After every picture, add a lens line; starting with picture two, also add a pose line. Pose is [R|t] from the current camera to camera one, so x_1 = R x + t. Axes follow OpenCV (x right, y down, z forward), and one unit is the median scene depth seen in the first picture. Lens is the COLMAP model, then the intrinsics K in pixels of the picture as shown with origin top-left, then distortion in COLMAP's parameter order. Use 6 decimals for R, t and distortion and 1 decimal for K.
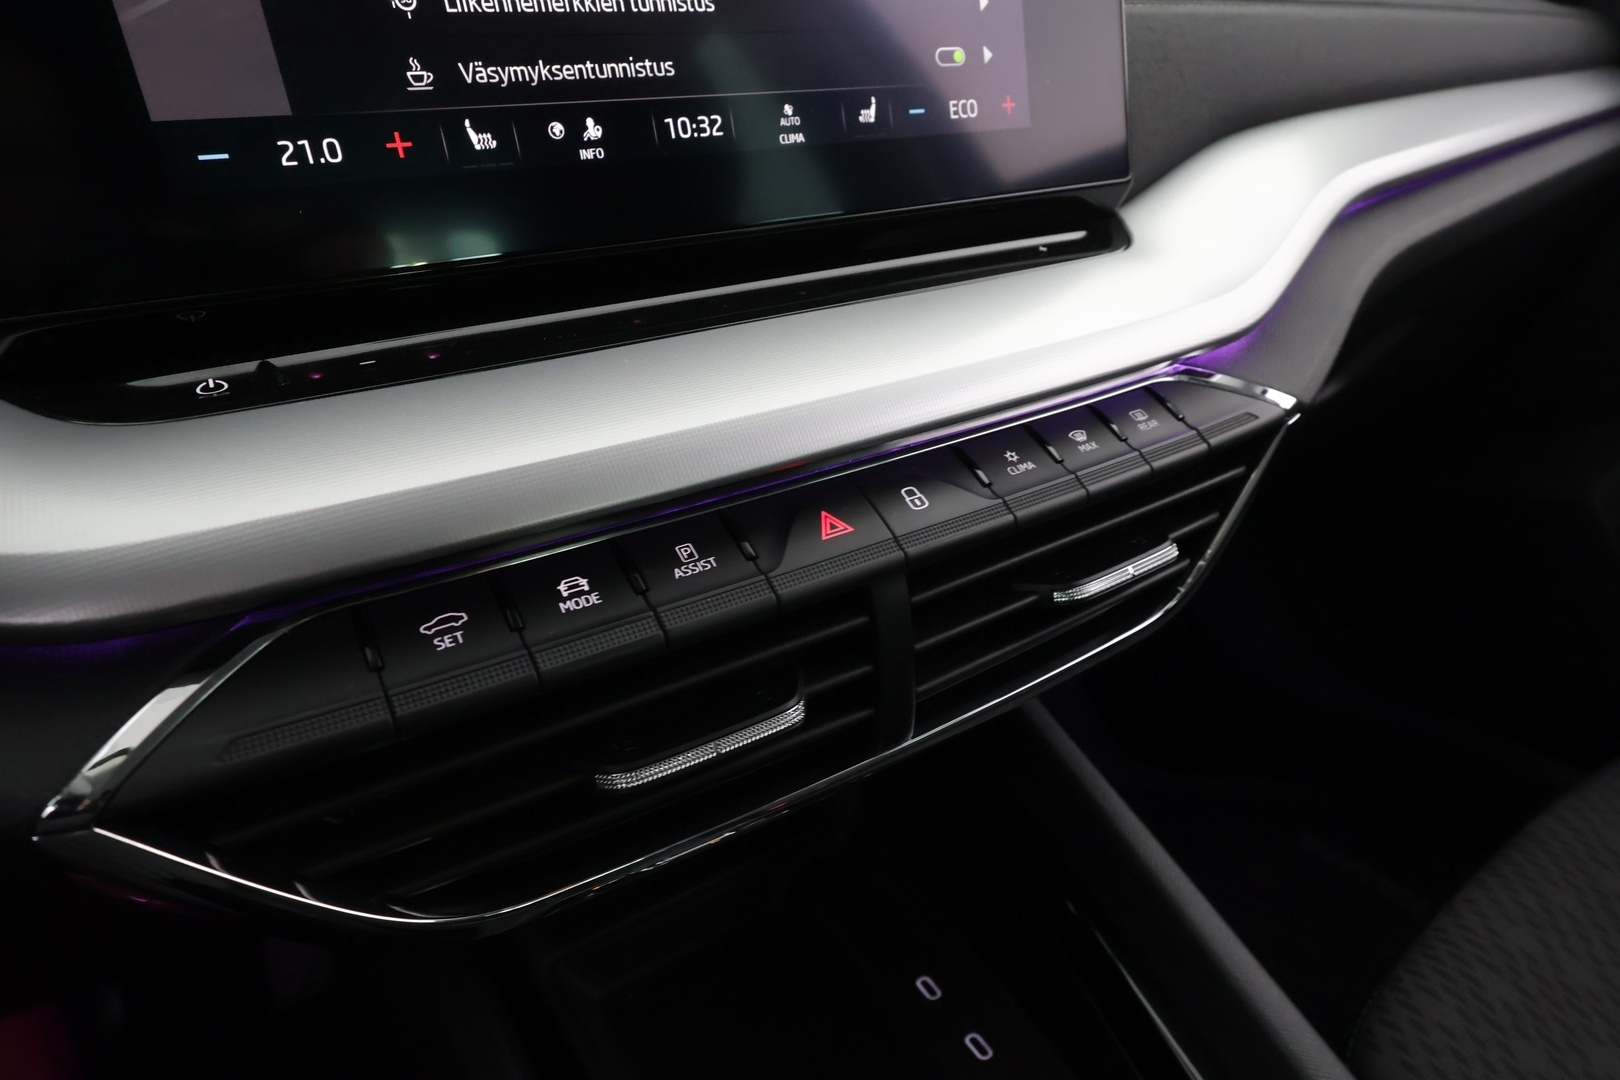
lens RADIAL K [[940.9, 0, 807.7], [0, 940.9, 535.5], [0, 0, 1]] dist [0.008009, -0.002554]
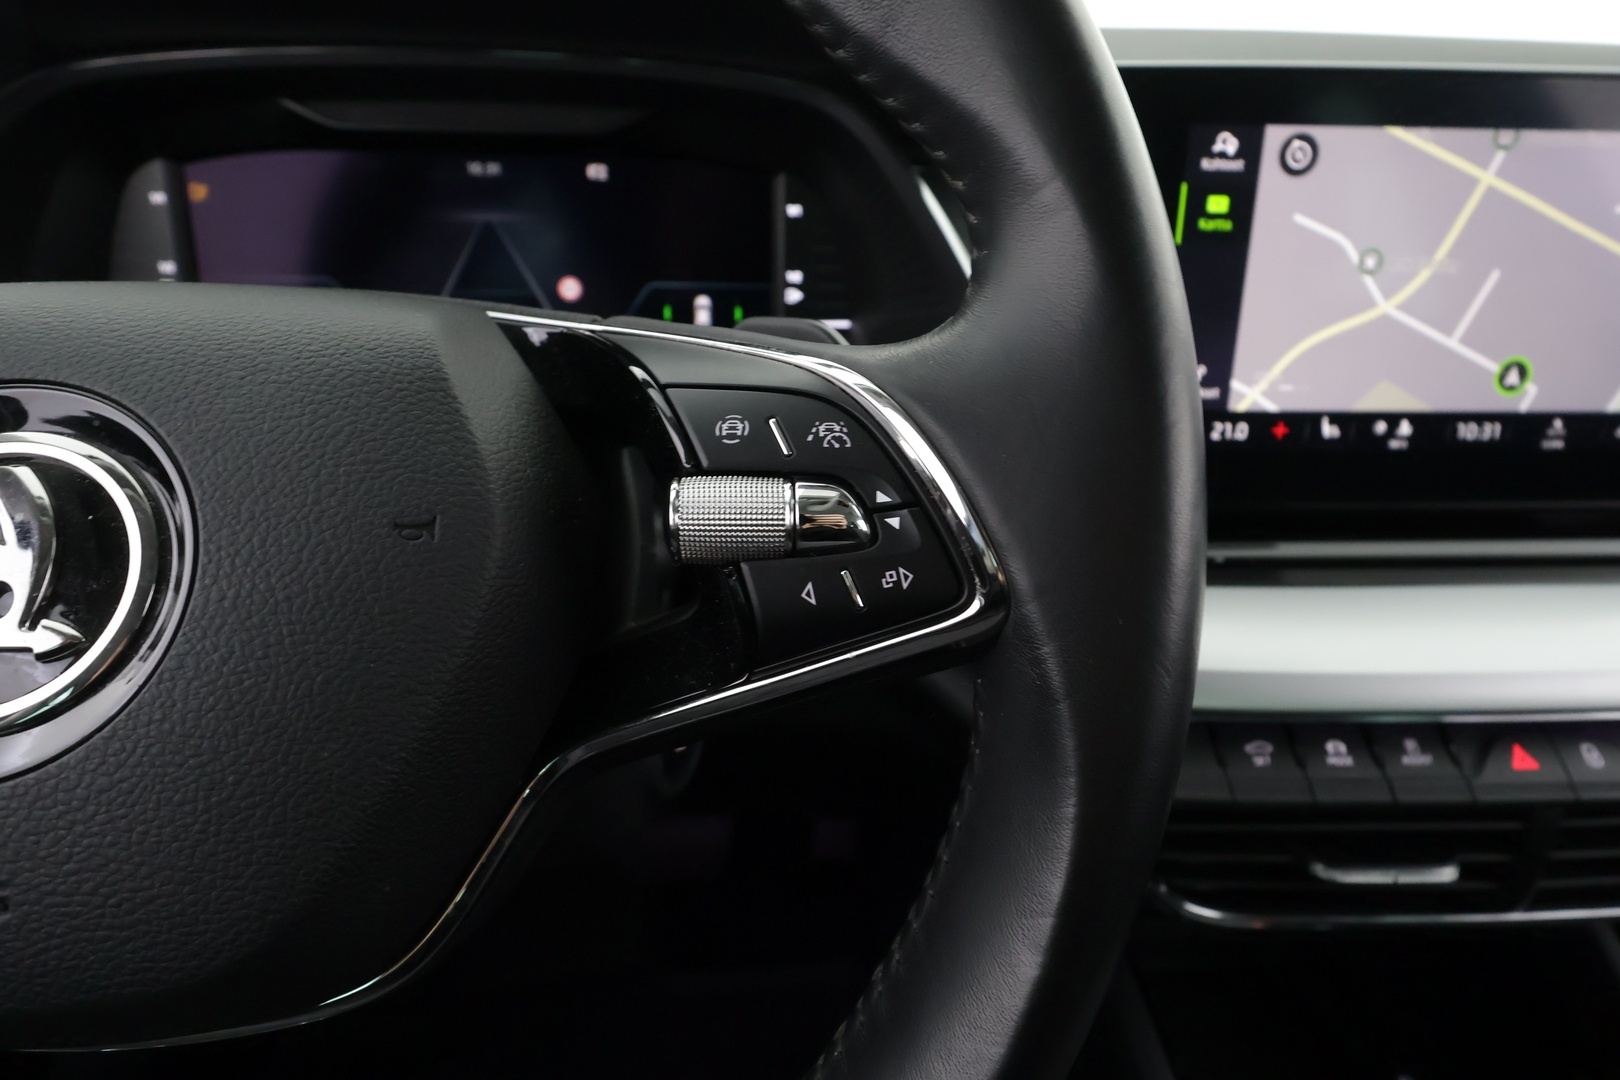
lens RADIAL K [[940.9, 0, 814.0], [0, 940.9, 537.8], [0, 0, 1]] dist [0.008009, -0.002554]
pose [[0.874502, 0.278294, -0.397239, -0.378916], [-0.264174, 0.960163, 0.091097, -0.155562], [0.406766, 0.025276, 0.913183, -0.644543]]
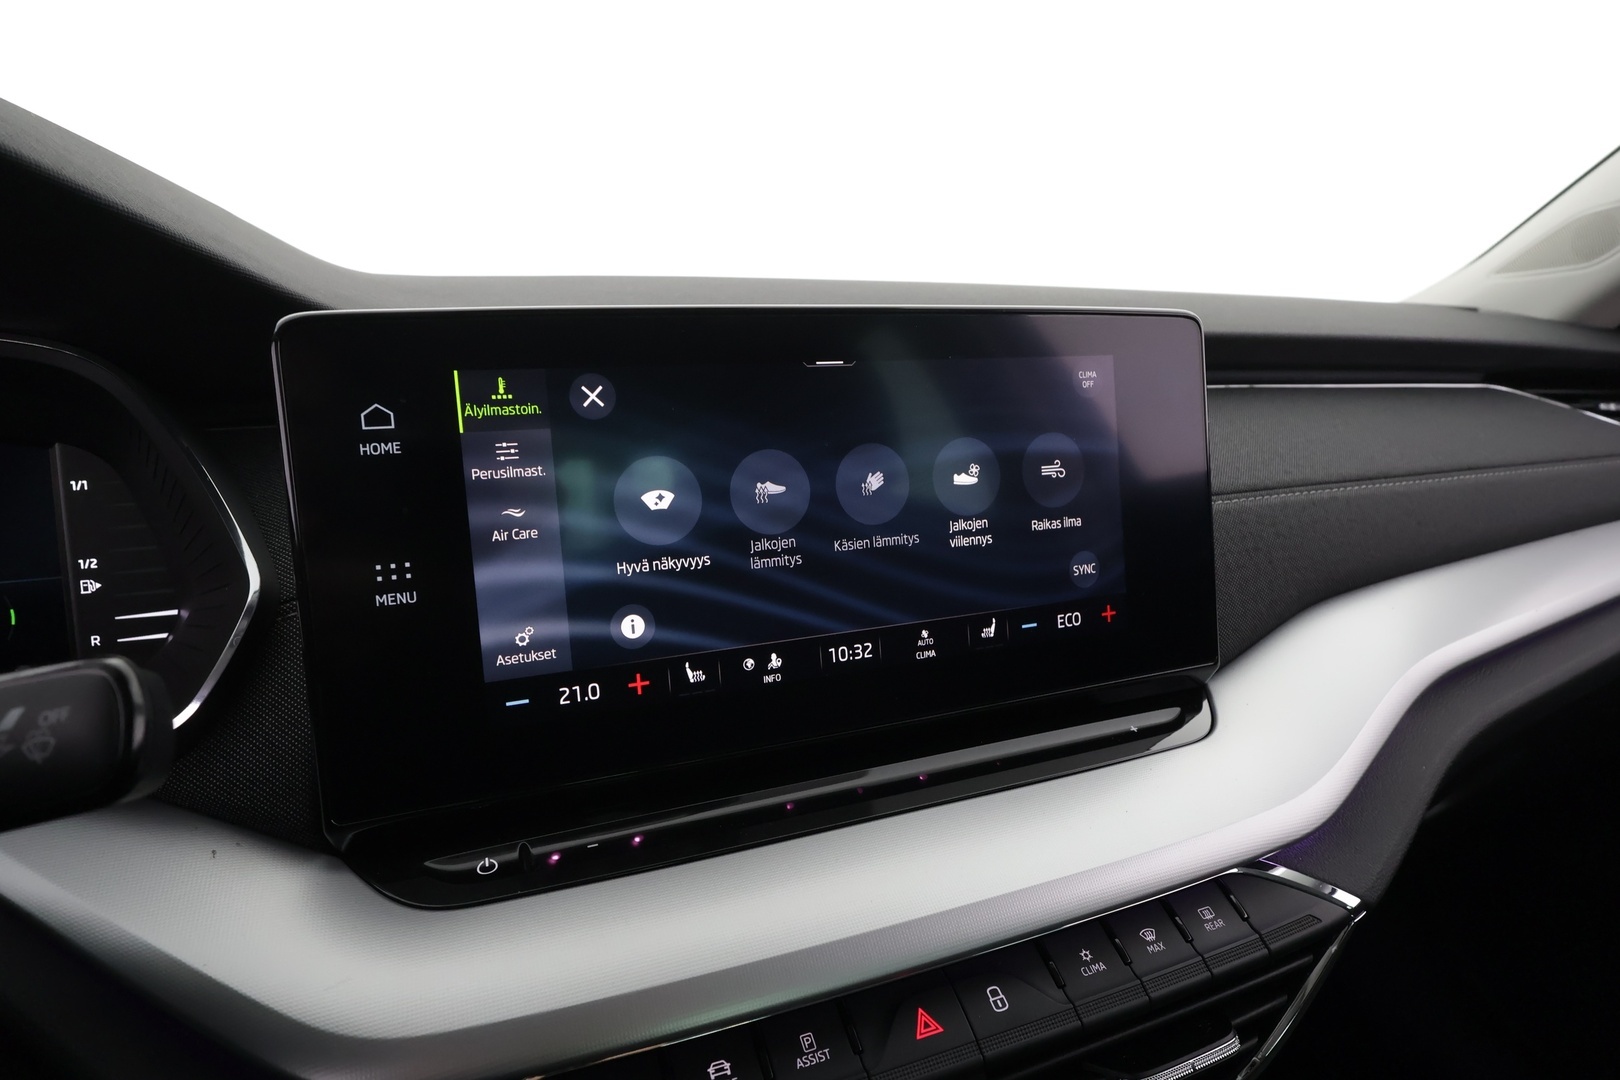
lens RADIAL K [[940.9, 0, 812.6], [0, 940.9, 534.6], [0, 0, 1]] dist [0.008009, -0.002554]
pose [[0.985420, 0.082545, -0.148772, 0.008971], [-0.111371, 0.974002, -0.197274, -0.330906], [0.128620, 0.210967, 0.968994, -0.316241]]
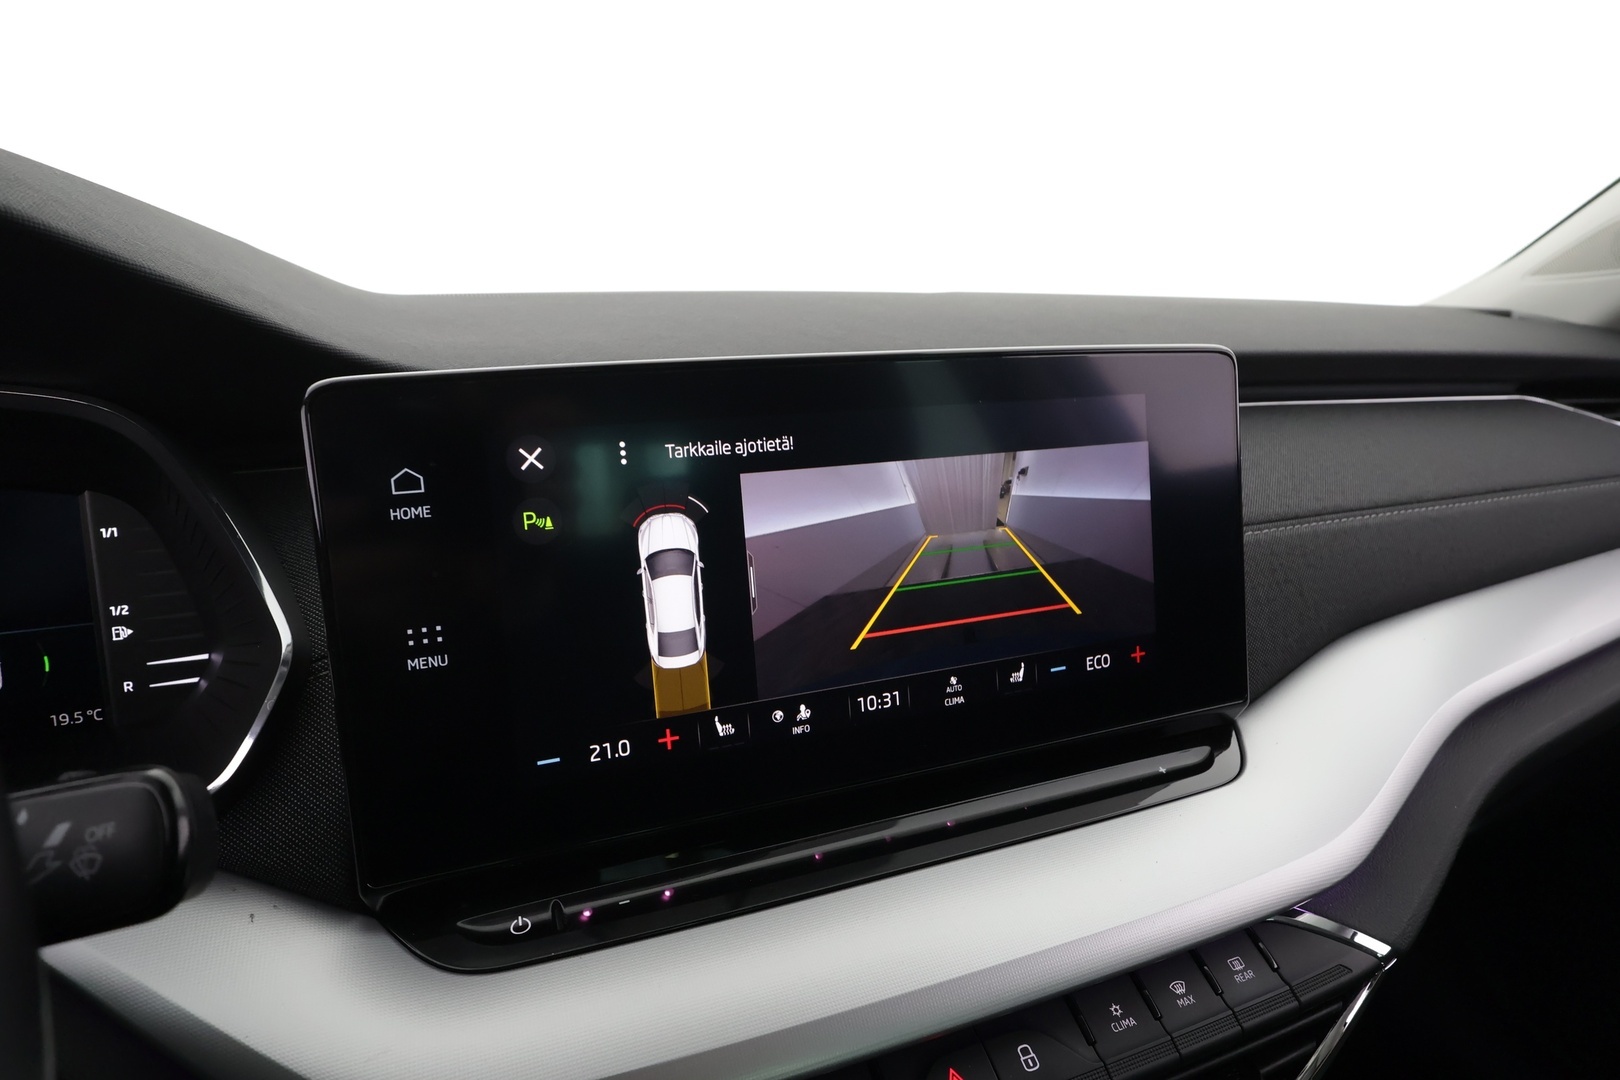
lens RADIAL K [[940.9, 0, 813.0], [0, 940.9, 536.7], [0, 0, 1]] dist [0.008009, -0.002554]
pose [[0.983382, 0.086072, -0.159851, -0.021908], [-0.113180, 0.979082, -0.169080, -0.428593], [0.141954, 0.184362, 0.972553, -0.329905]]
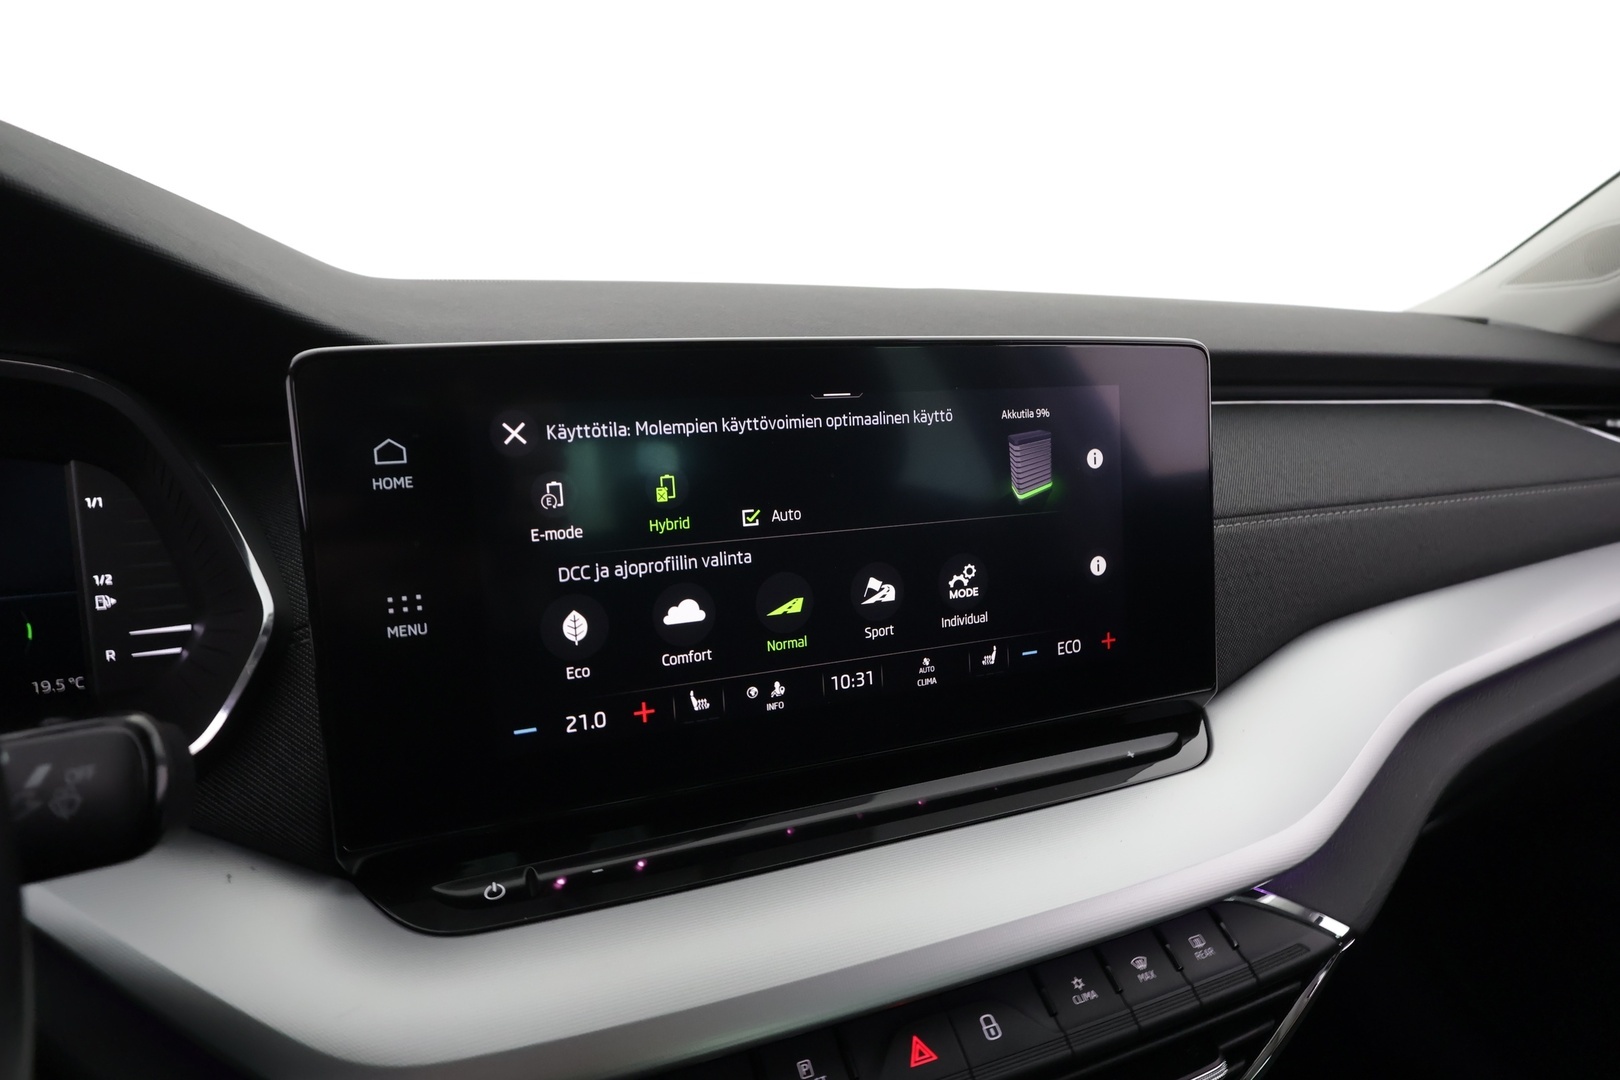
lens RADIAL K [[940.9, 0, 812.5], [0, 940.9, 536.6], [0, 0, 1]] dist [0.008009, -0.002554]
pose [[0.983396, 0.102028, -0.150077, 0.002406], [-0.127654, 0.976710, -0.172459, -0.397562], [0.128987, 0.188753, 0.973517, -0.345697]]
